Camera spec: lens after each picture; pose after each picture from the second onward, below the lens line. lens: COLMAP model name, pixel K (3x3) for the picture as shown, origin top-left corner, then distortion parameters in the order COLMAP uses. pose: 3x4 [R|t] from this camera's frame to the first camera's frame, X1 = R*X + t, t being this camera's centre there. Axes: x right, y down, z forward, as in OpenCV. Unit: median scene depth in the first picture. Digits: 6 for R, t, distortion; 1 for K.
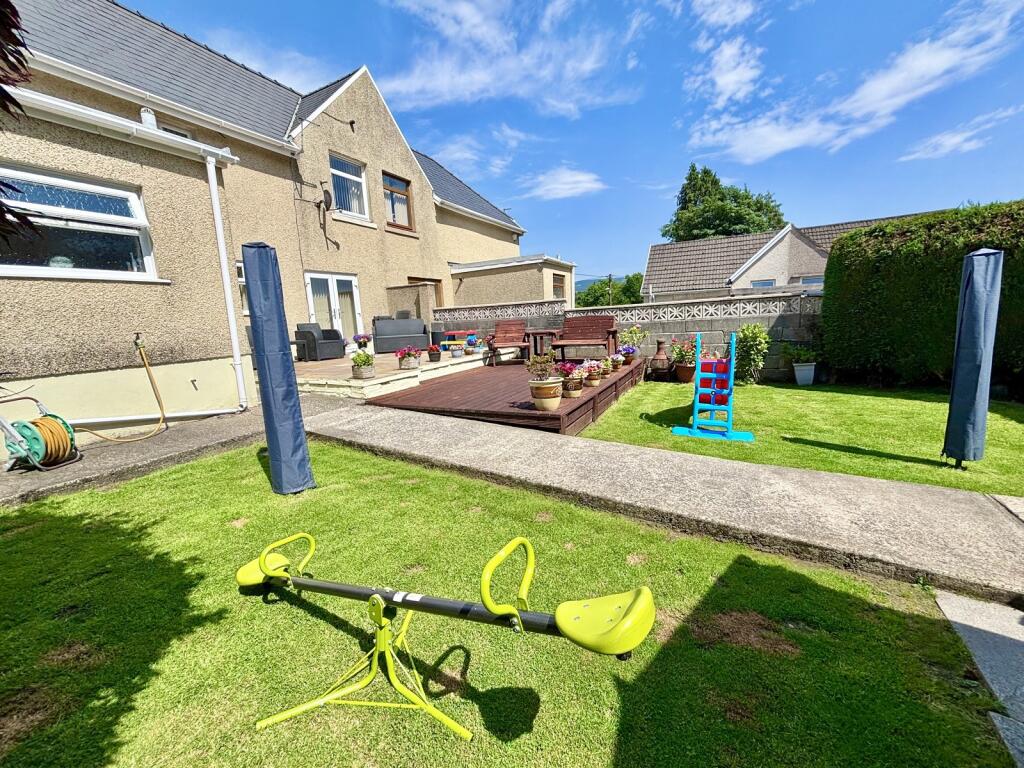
lens RADIAL K [[415.7, 0, 510.0], [0, 415.7, 381.3], [0, 0, 1]] dist [0.001390, -0.000454]
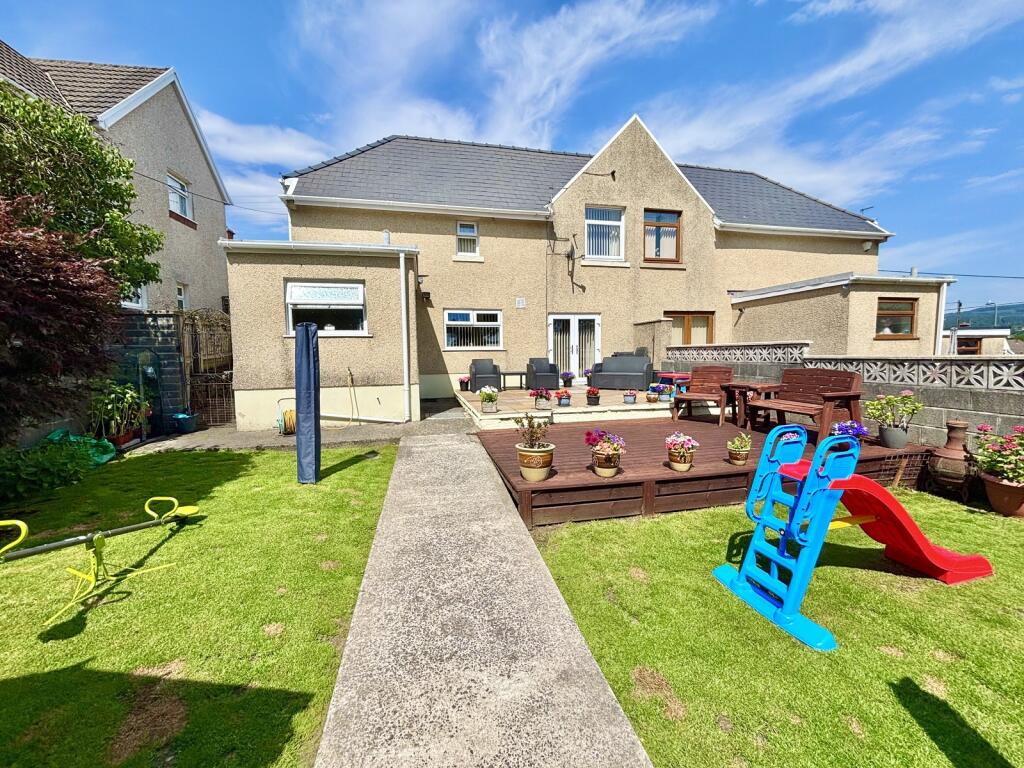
lens RADIAL K [[407.9, 0, 509.3], [0, 407.9, 391.2], [0, 0, 1]] dist [-0.000360, -0.000388]
pose [[0.645986, 0.113204, -0.754909, 0.290662], [-0.135906, 0.990199, 0.032191, -0.059333], [0.751154, 0.081801, 0.655039, 0.150393]]
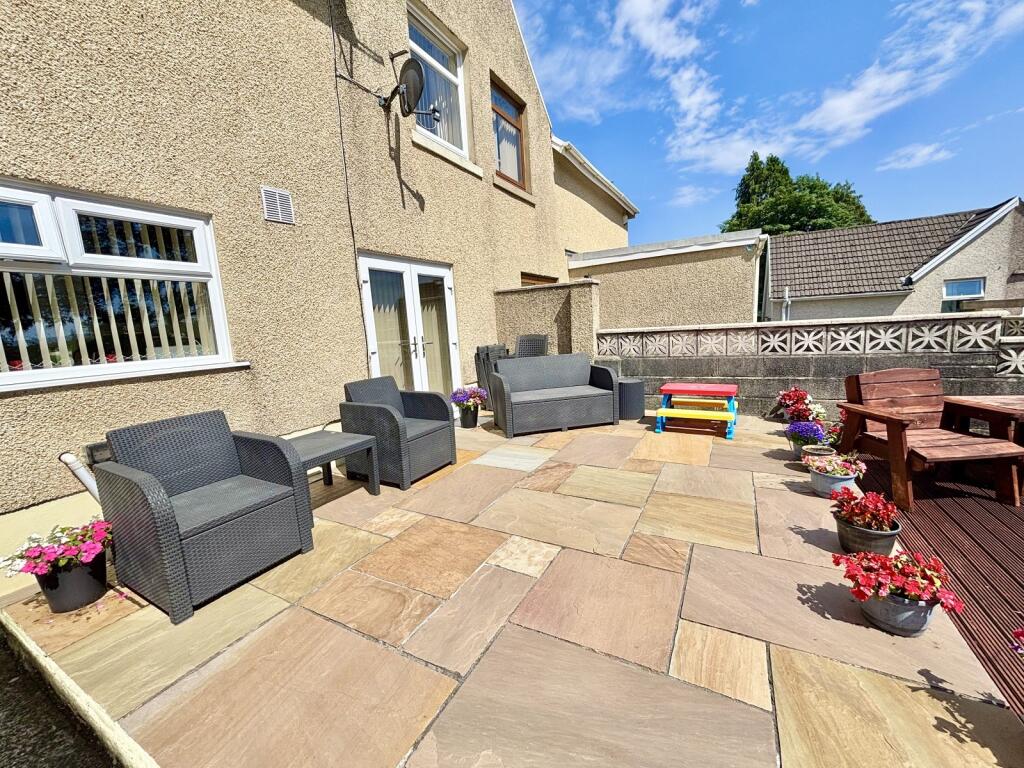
lens RADIAL K [[413.0, 0, 509.9], [0, 413.0, 382.1], [0, 0, 1]] dist [-0.000344, 0.000029]
pose [[0.999732, -0.003226, -0.022908, -0.285321], [0.002973, 0.999934, -0.011086, -0.110110], [0.022942, 0.011015, 0.999676, 0.505417]]
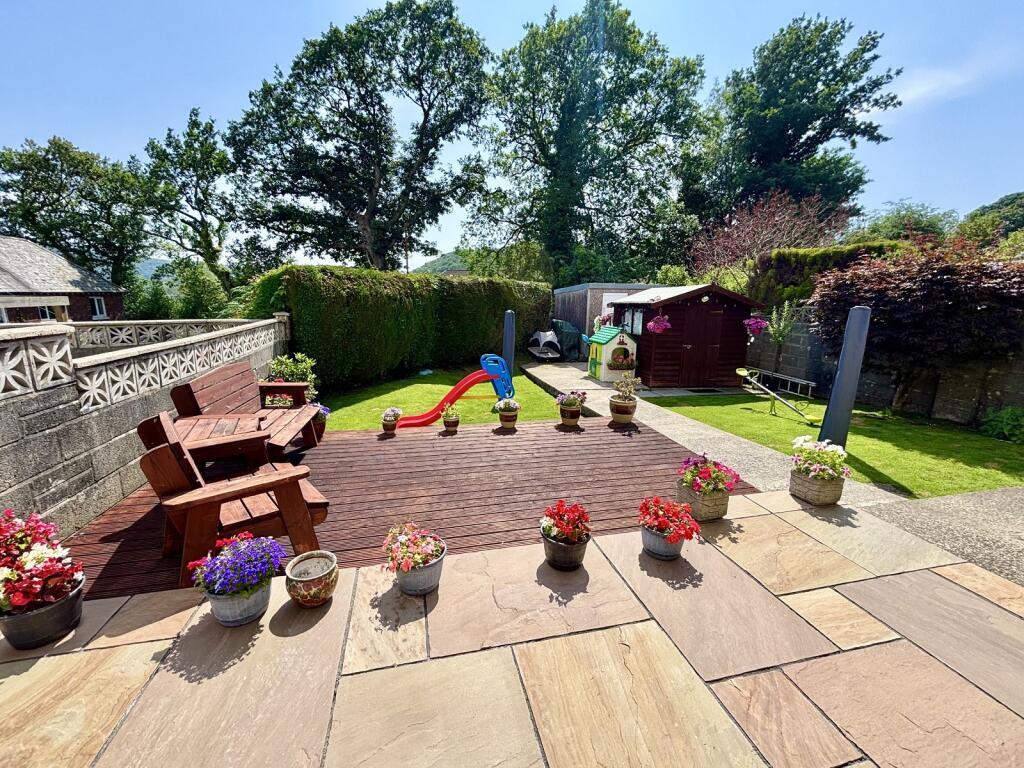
lens RADIAL K [[410.8, 0, 511.3], [0, 410.8, 387.9], [0, 0, 1]] dist [-0.004575, 0.000389]
pose [[-0.658666, -0.124384, 0.742084, -0.244349], [0.127633, 0.953480, 0.273103, -0.168194], [-0.741532, 0.274598, -0.612149, 0.816525]]
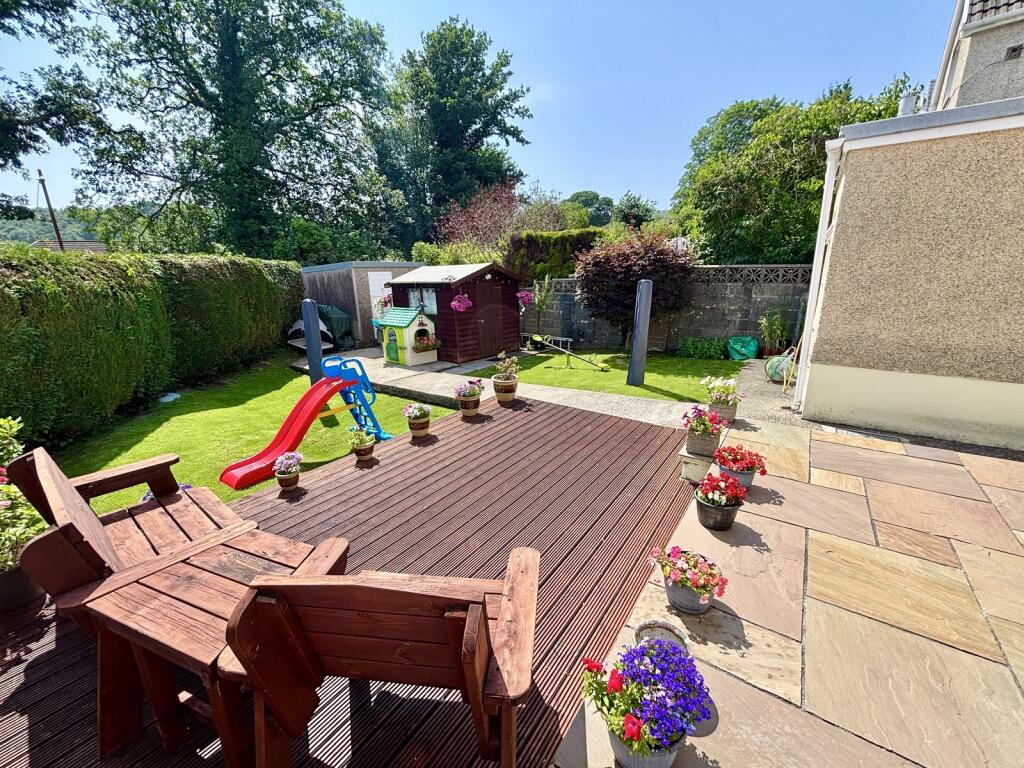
lens RADIAL K [[411.4, 0, 512.7], [0, 411.4, 384.8], [0, 0, 1]] dist [-0.001475, -0.000011]
pose [[-0.988426, 0.027603, 0.149171, -0.052626], [0.085828, 0.912557, 0.399842, -0.203043], [-0.125091, 0.408017, -0.904364, 0.889350]]
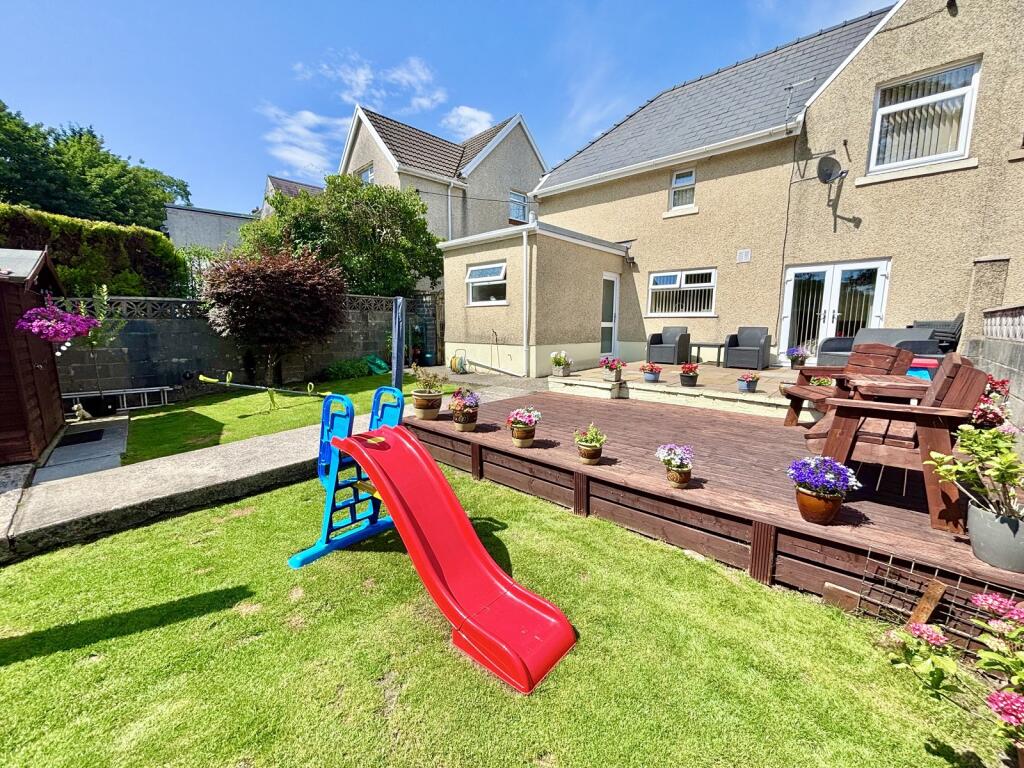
lens RADIAL K [[415.7, 0, 510.0], [0, 415.7, 381.3], [0, 0, 1]] dist [0.001390, -0.000454]
pose [[-0.256393, 0.181077, -0.949460, 0.443731], [-0.139158, 0.965146, 0.221647, -0.127384], [0.956503, 0.188954, -0.222258, 0.597200]]
